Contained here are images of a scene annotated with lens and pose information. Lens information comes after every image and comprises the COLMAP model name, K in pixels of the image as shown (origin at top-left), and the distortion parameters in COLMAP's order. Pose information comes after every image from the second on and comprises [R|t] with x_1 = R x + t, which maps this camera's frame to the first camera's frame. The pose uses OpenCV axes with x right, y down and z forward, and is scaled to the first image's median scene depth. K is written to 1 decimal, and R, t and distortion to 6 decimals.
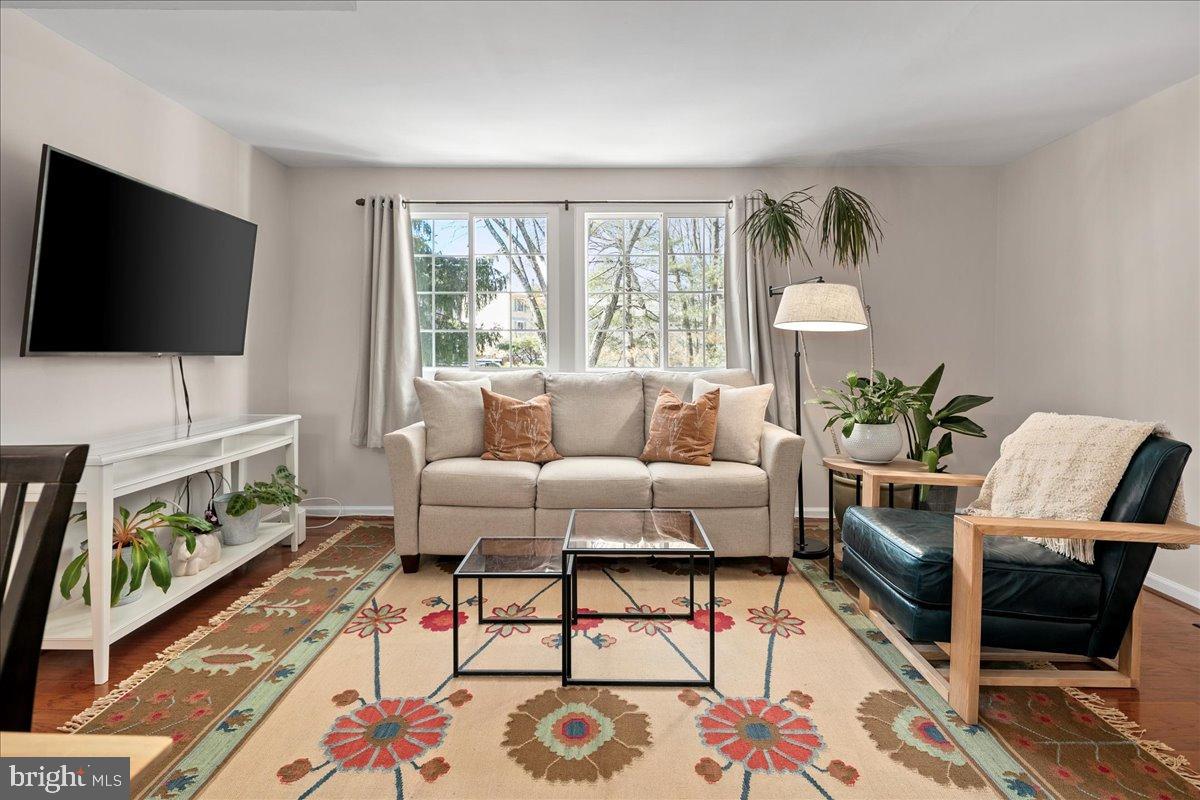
lens RADIAL K [[590.0, 0, 597.6], [0, 590.0, 353.7], [0, 0, 1]] dist [0.006684, -0.007128]
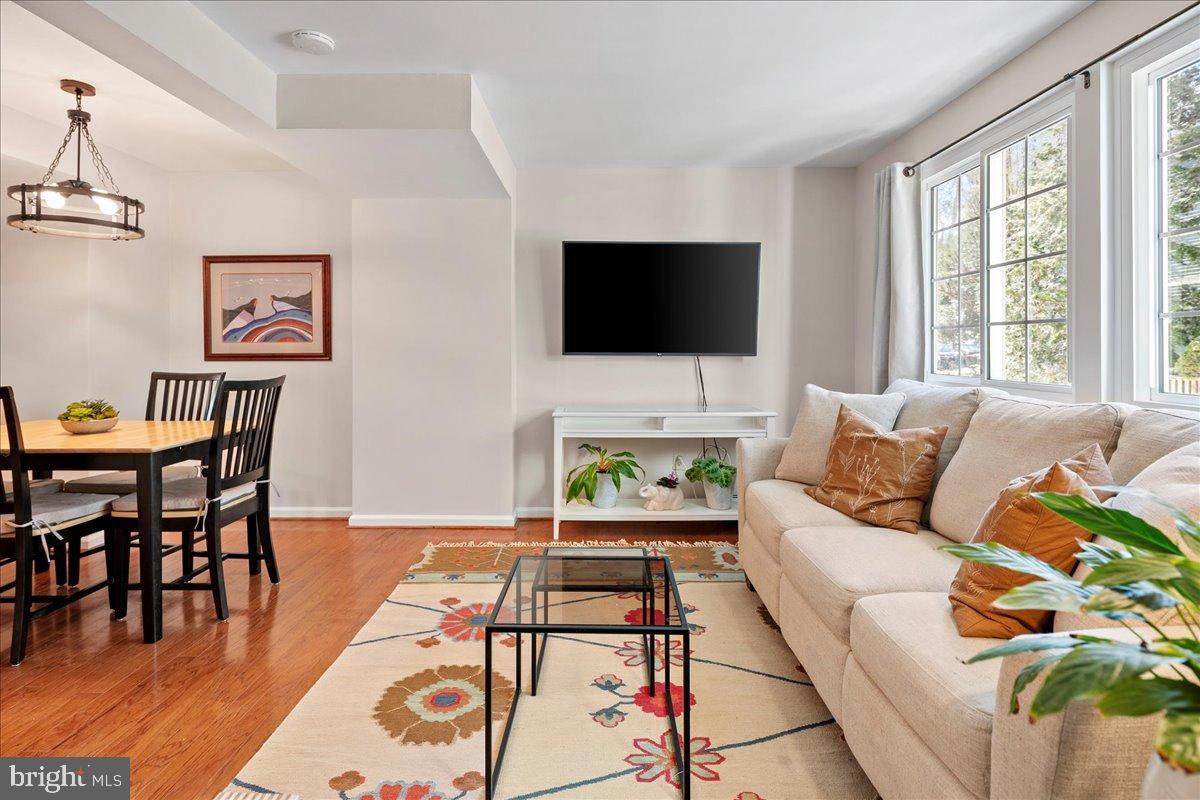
lens RADIAL K [[590.0, 0, 599.5], [0, 590.0, 350.3], [0, 0, 1]] dist [0.006684, -0.007128]
pose [[0.001203, 0.006700, -0.999977, 0.635942], [-0.007057, 0.999953, 0.006691, -0.016314], [0.999974, 0.007049, 0.001250, 0.766072]]
